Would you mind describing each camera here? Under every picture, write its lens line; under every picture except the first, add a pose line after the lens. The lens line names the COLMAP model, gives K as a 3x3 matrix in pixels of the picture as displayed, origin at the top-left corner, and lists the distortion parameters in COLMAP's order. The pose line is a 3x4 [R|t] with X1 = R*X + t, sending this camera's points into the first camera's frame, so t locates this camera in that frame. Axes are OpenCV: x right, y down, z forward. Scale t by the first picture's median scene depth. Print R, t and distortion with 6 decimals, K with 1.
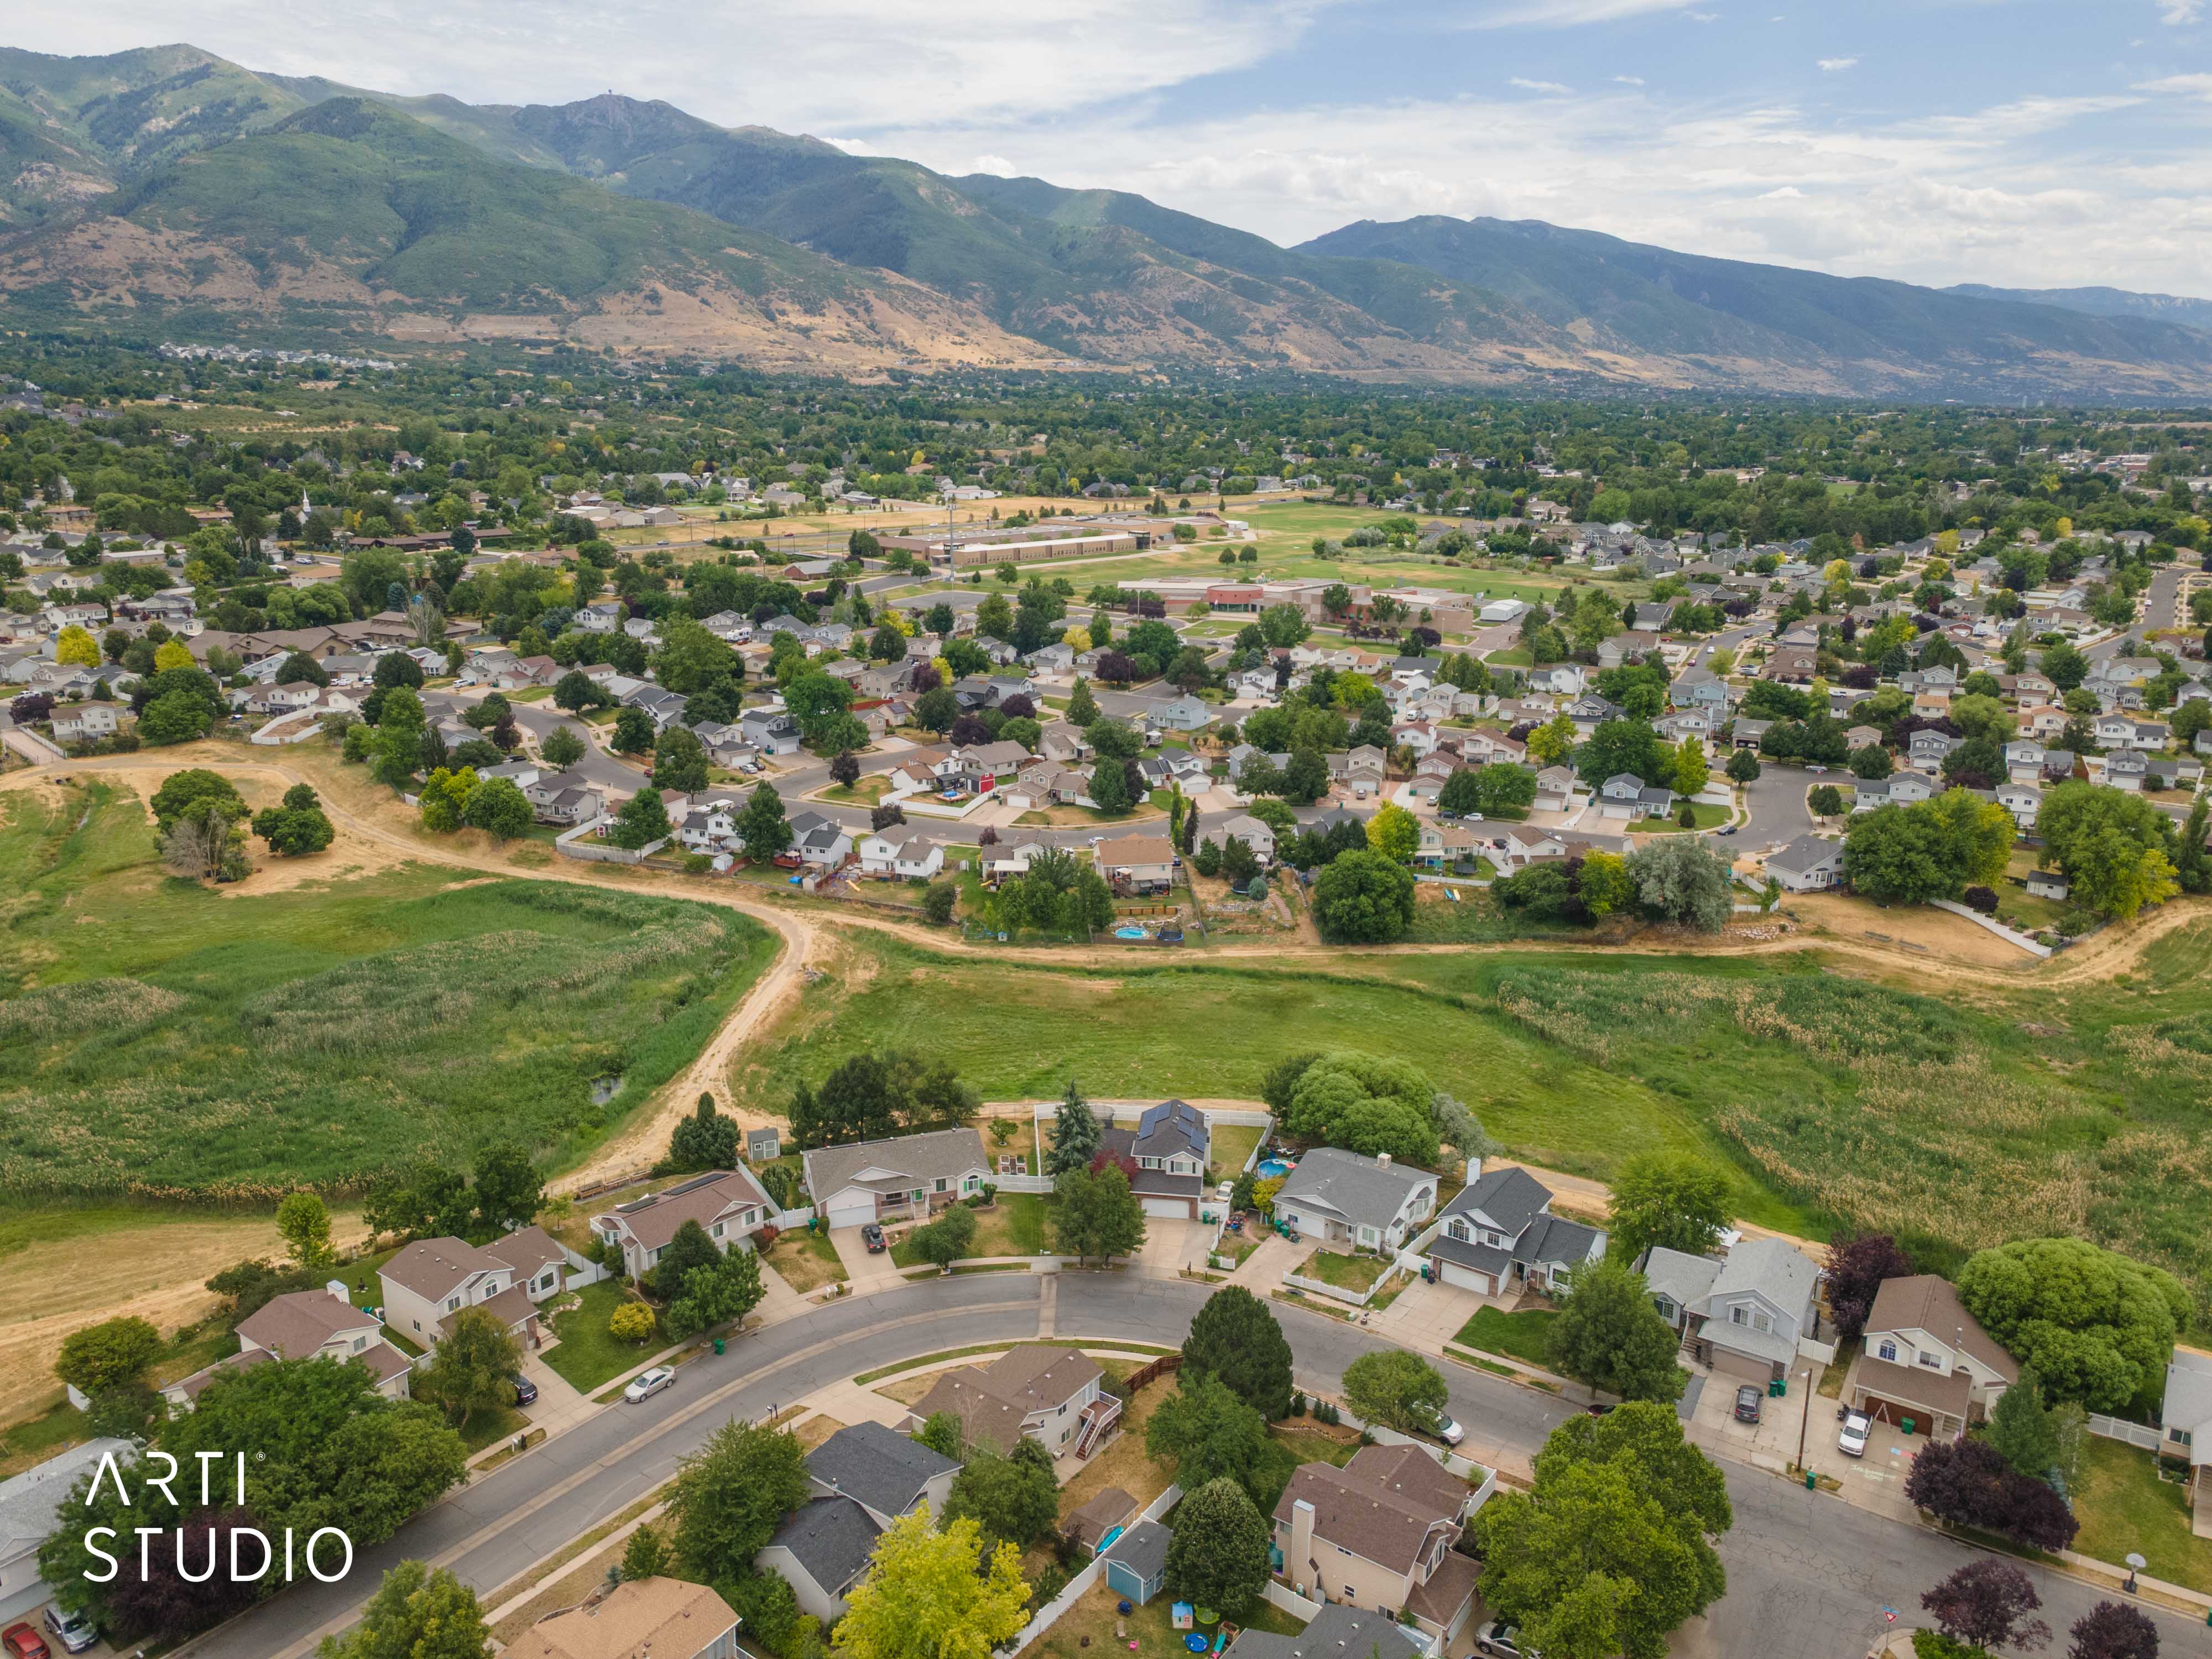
lens RADIAL K [[1617.6, 0, 1106.0], [0, 1617.6, 829.5], [0, 0, 1]] dist [0.064987, 0.004817]
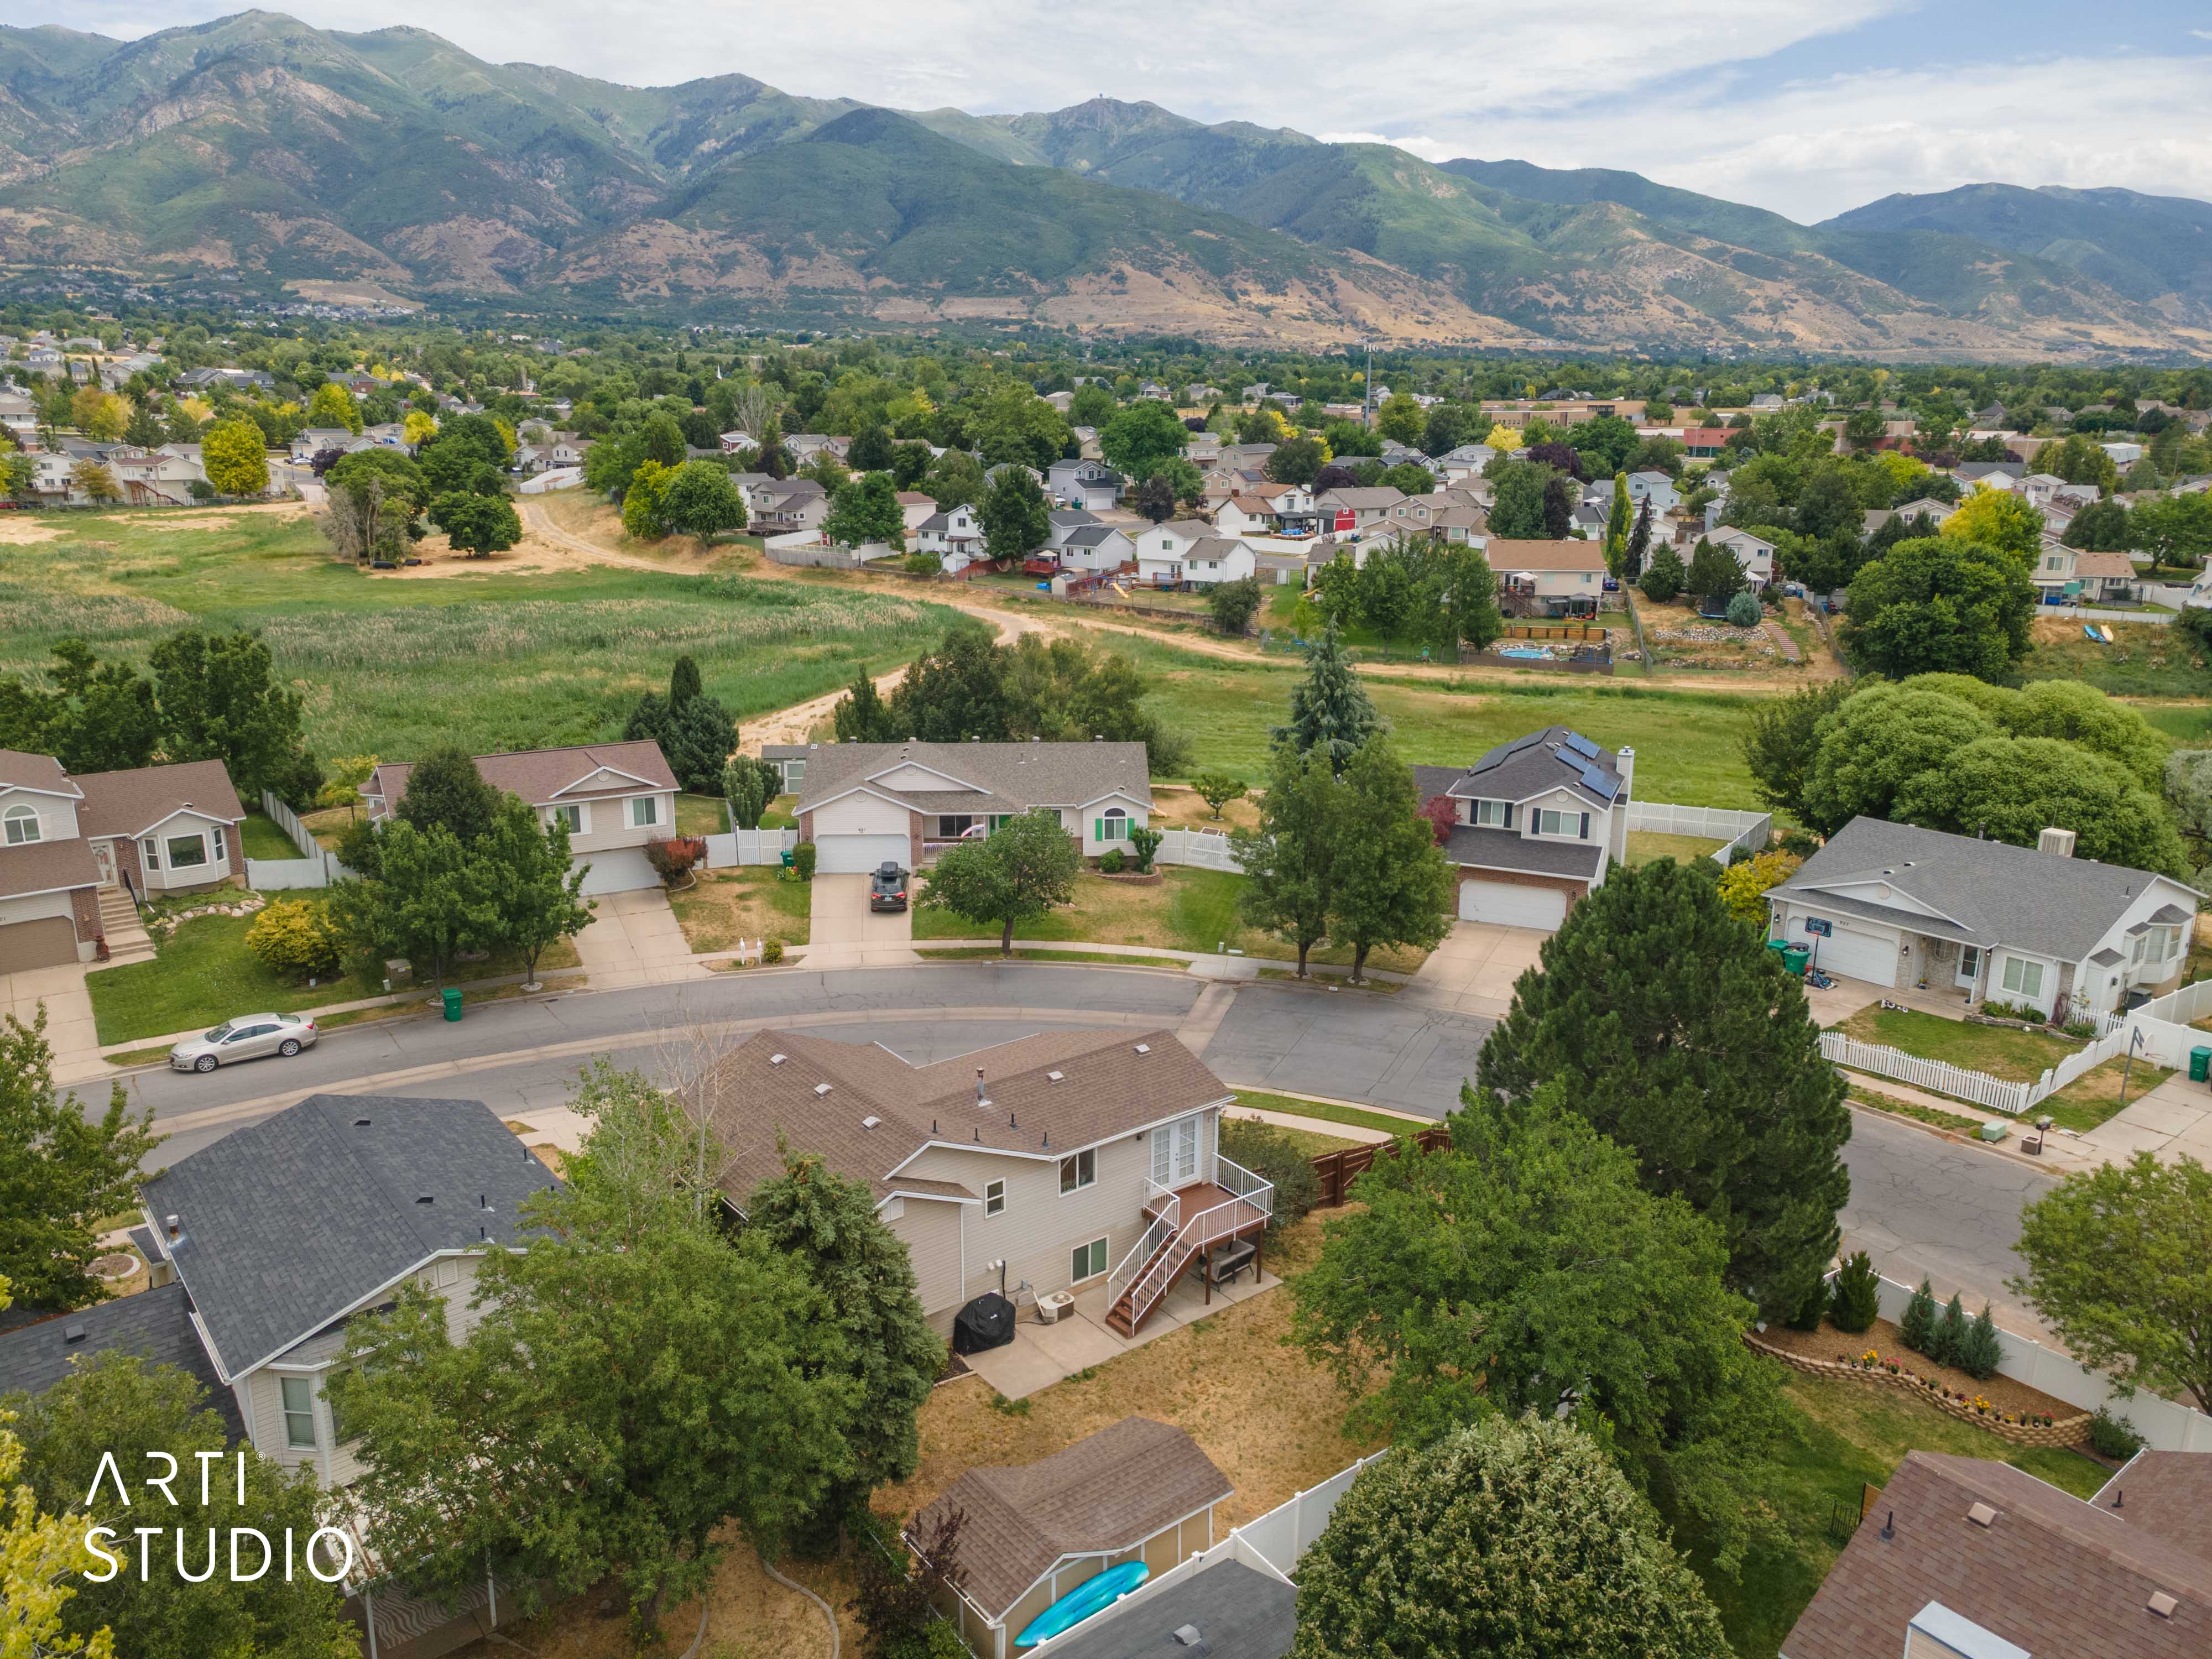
lens RADIAL K [[1611.7, 0, 1106.0], [0, 1611.7, 829.5], [0, 0, 1]] dist [0.013520, 0.059532]
pose [[0.961622, 0.066601, -0.266173, 0.028693], [-0.069939, 0.997547, -0.003068, 0.137936], [0.265316, 0.021566, 0.963920, 0.329965]]
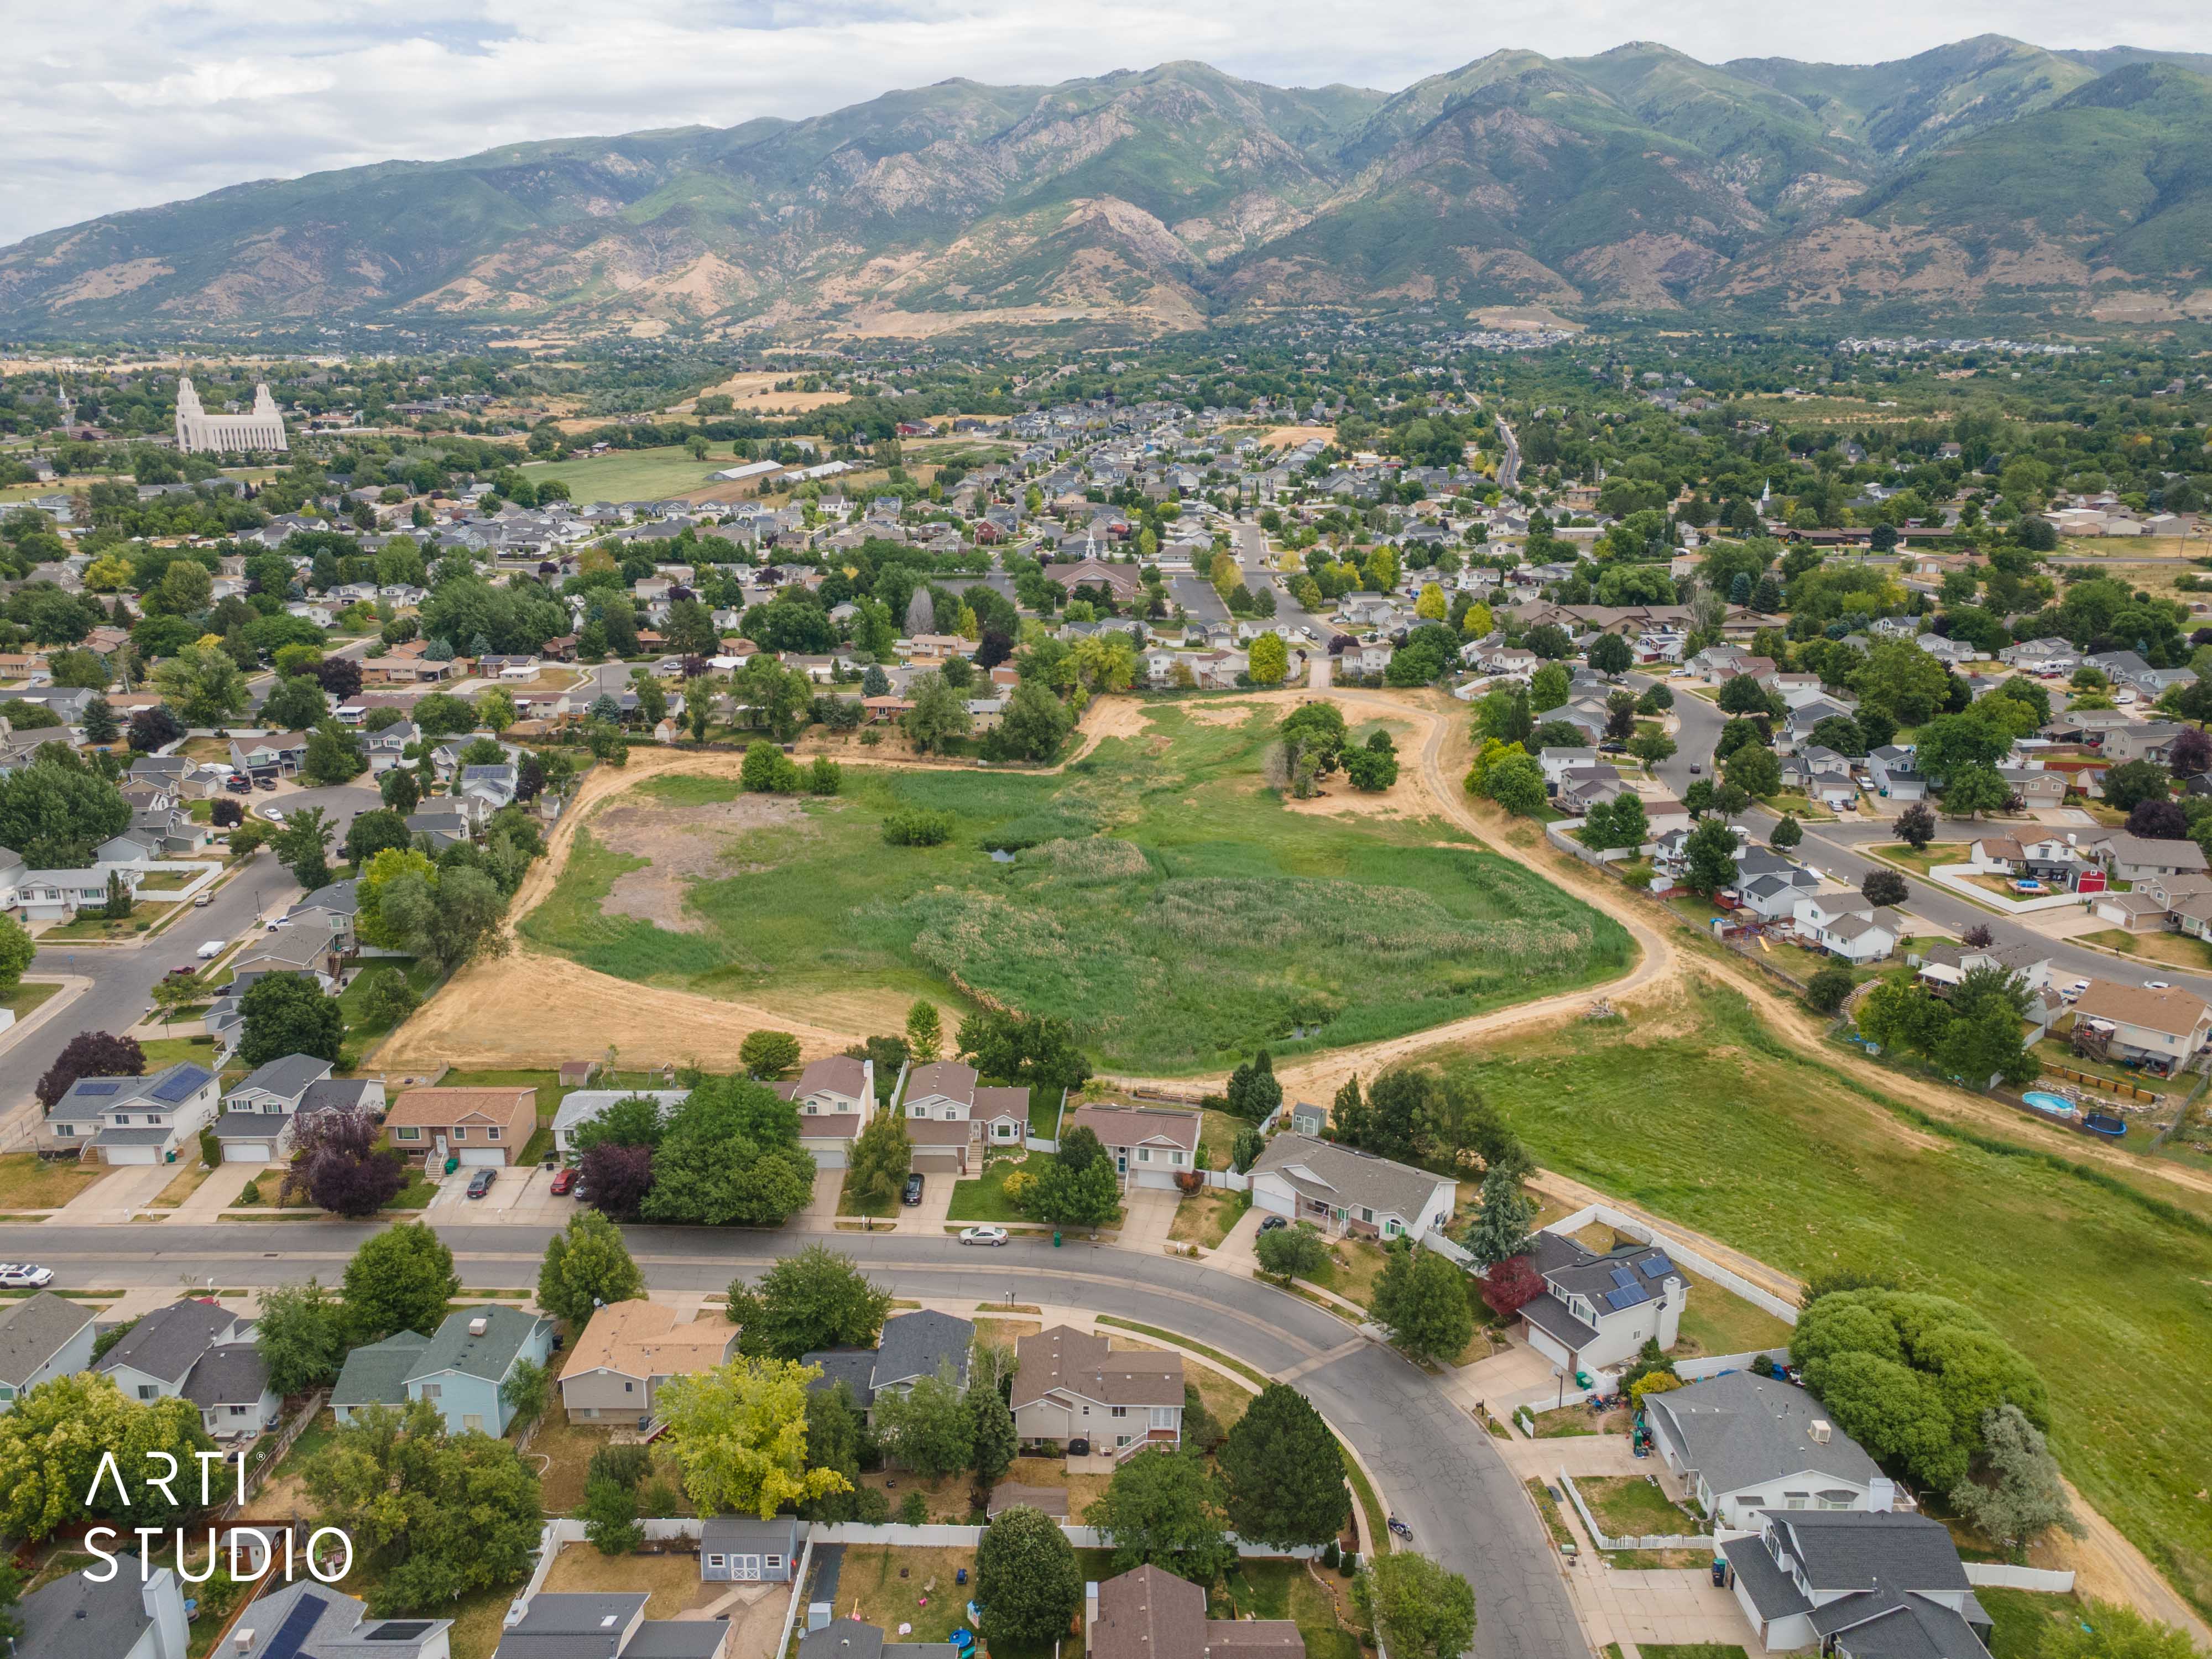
lens RADIAL K [[1660.4, 0, 1089.2], [0, 1660.4, 837.8], [0, 0, 1]] dist [0.027372, 0.035624]
pose [[0.575882, 0.220537, -0.787225, 0.324513], [-0.216445, 0.969696, 0.113319, -0.043216], [0.788360, 0.105133, 0.606164, 0.163101]]
